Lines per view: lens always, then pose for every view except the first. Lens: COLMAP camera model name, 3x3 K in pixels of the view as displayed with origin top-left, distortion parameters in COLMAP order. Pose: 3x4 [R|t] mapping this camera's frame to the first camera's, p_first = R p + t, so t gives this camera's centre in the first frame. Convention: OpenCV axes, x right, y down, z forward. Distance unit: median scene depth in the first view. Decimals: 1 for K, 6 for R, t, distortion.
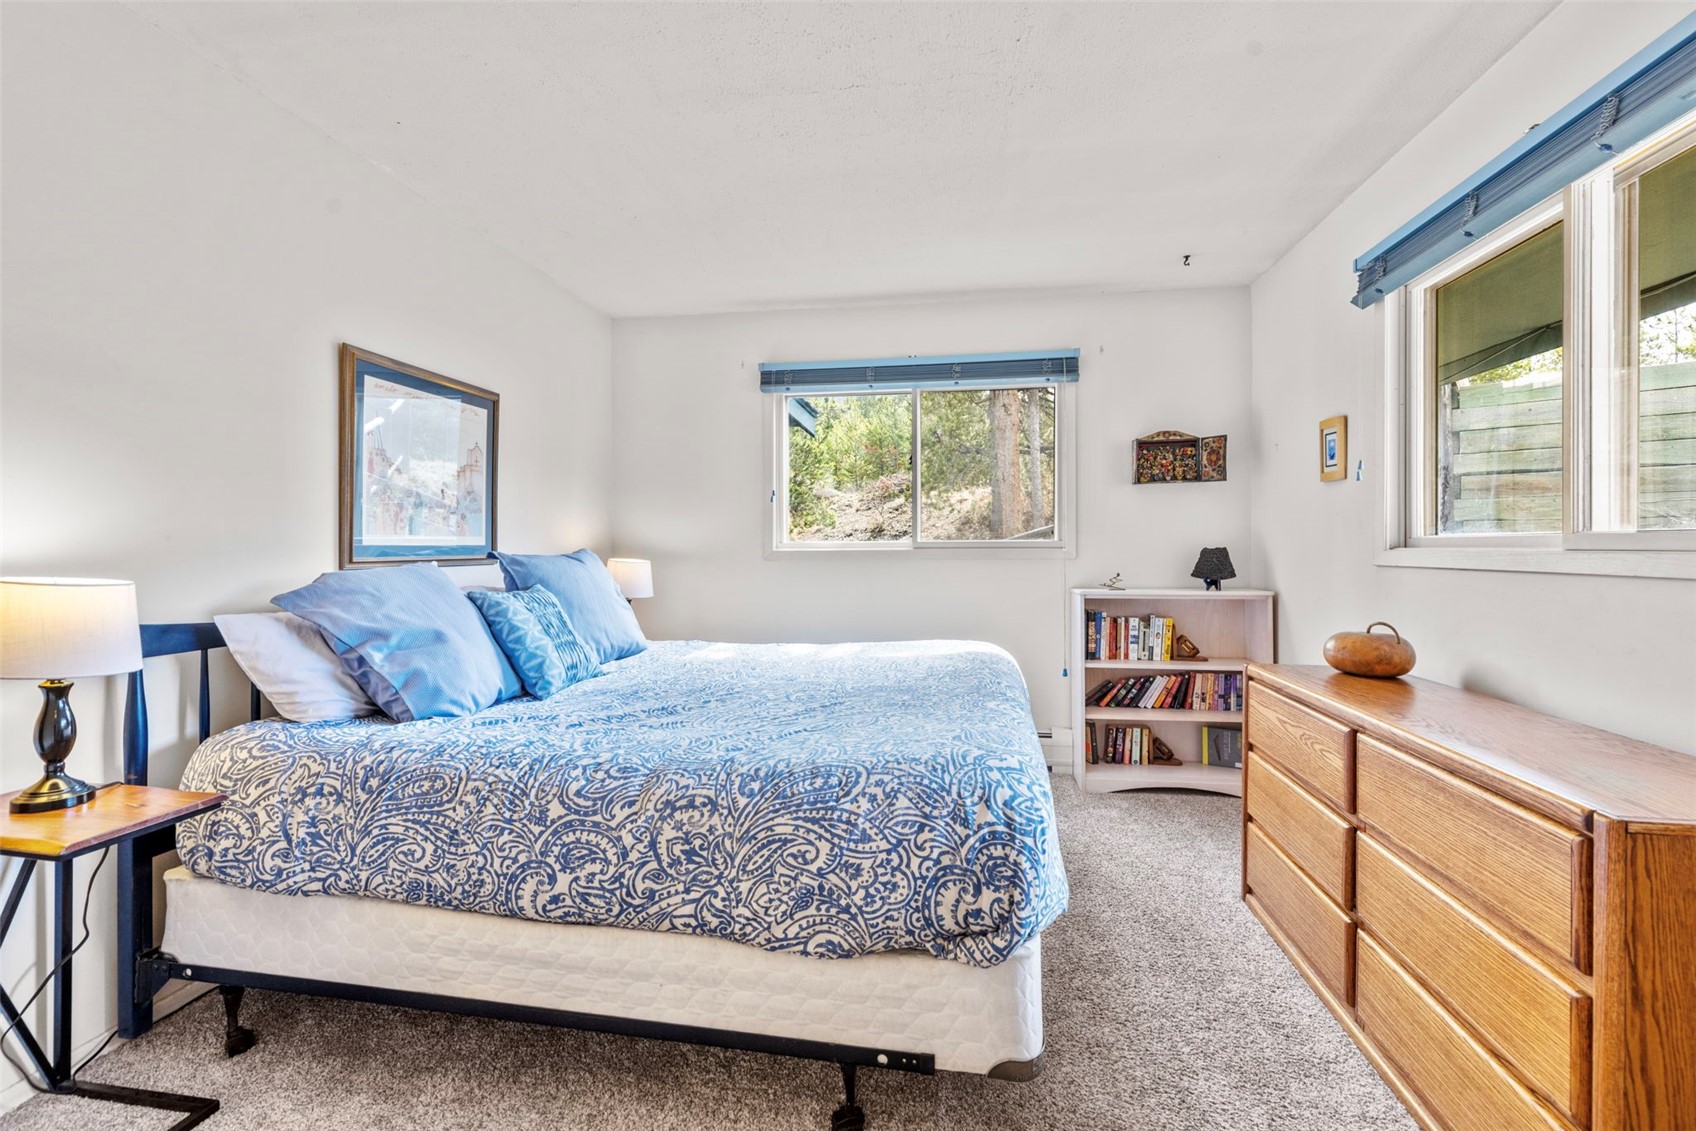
lens RADIAL K [[770.4, 0, 853.9], [0, 770.4, 557.2], [0, 0, 1]] dist [0.007811, -0.000445]
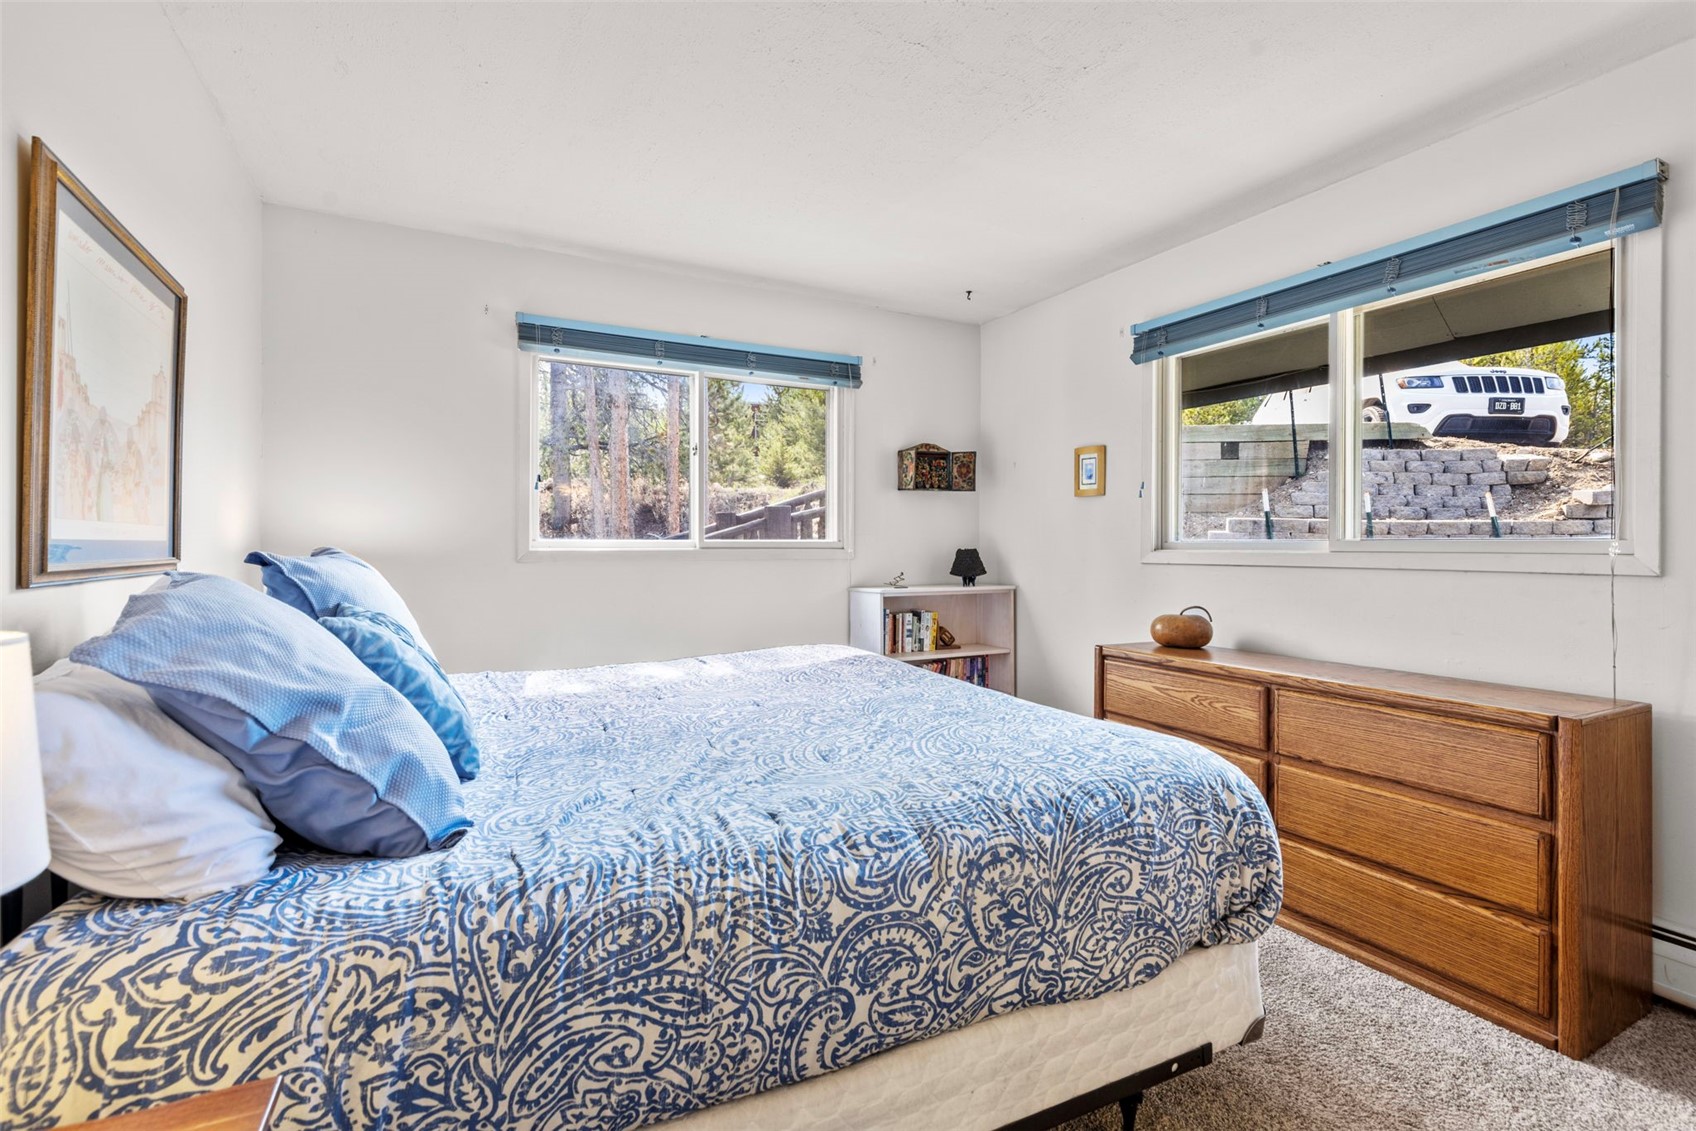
lens RADIAL K [[770.4, 0, 853.9], [0, 770.4, 557.2], [0, 0, 1]] dist [0.007811, -0.000445]
pose [[0.798685, -0.002716, 0.601743, -0.815383], [0.002685, 0.999996, 0.000950, -0.003788], [-0.601743, 0.000857, 0.798689, 0.422152]]
